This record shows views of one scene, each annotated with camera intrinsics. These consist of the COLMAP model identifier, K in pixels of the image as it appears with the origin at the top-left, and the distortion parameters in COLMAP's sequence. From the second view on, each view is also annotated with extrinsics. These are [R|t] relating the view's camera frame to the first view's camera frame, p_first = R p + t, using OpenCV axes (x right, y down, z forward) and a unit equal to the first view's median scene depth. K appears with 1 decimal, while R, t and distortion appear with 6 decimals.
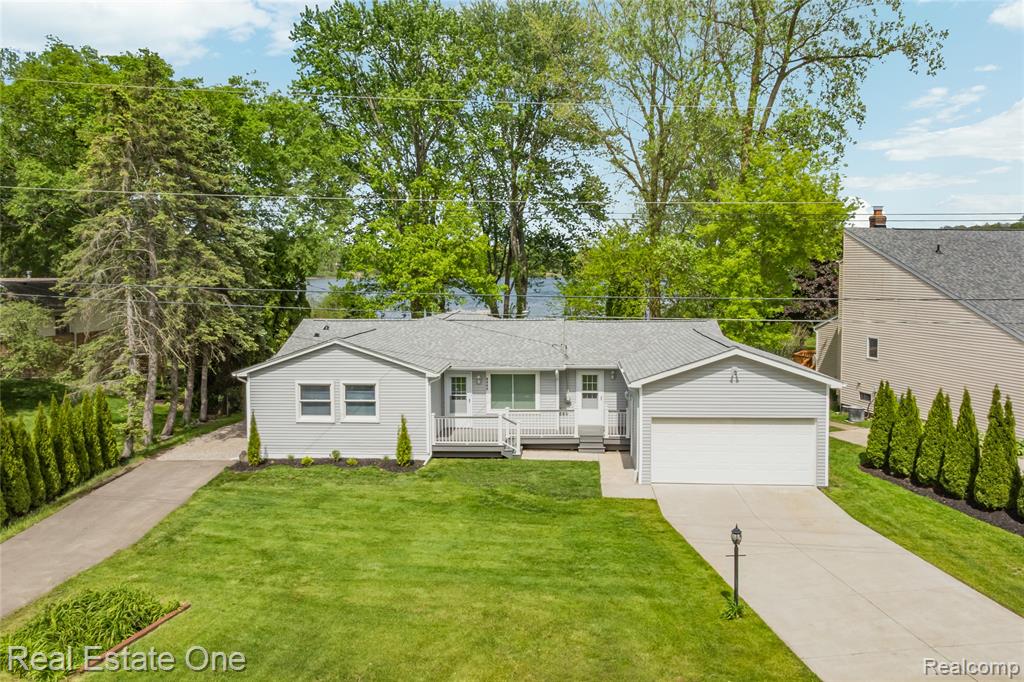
lens RADIAL K [[853.1, 0, 519.0], [0, 853.1, 337.2], [0, 0, 1]] dist [-0.022934, -0.015566]
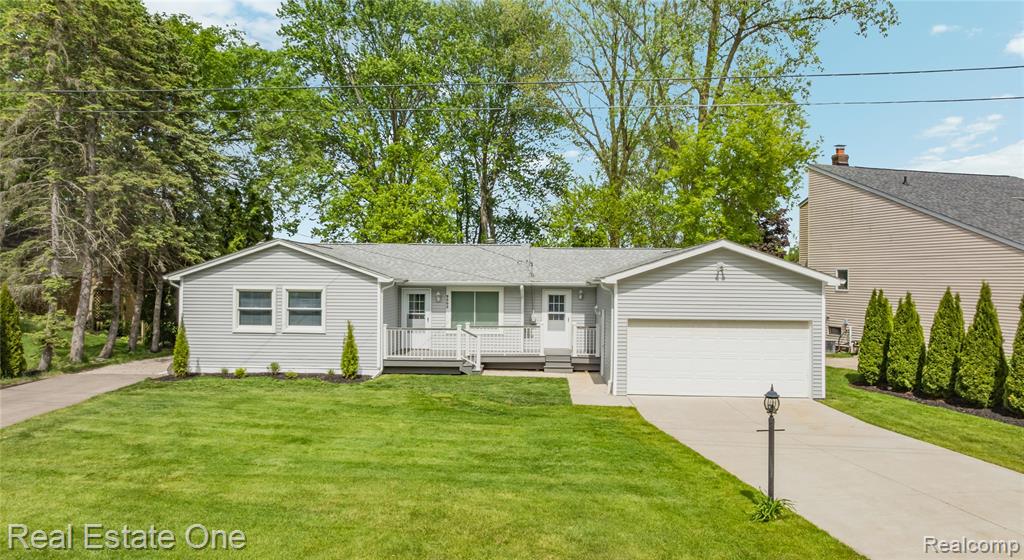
lens RADIAL K [[722.6, 0, 516.7], [0, 722.6, 282.5], [0, 0, 1]] dist [-0.051887, 0.052296]
pose [[0.999261, 0.014110, 0.035768, 0.011438], [-0.011309, 0.996942, -0.077326, 0.104246], [-0.036750, 0.076864, 0.996364, 0.229330]]
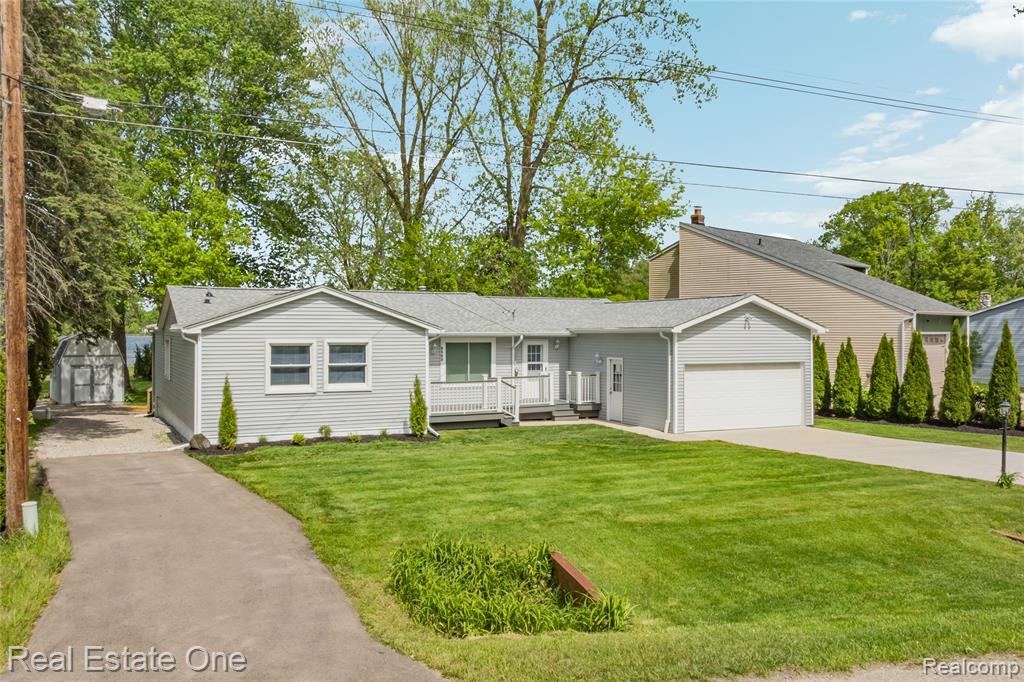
lens RADIAL K [[853.1, 0, 519.0], [0, 853.1, 337.2], [0, 0, 1]] dist [-0.022934, -0.015566]
pose [[0.858356, 0.002874, 0.513046, -0.466971], [0.035426, 0.997266, -0.064857, 0.108227], [-0.511830, 0.073846, 0.855907, 0.224539]]
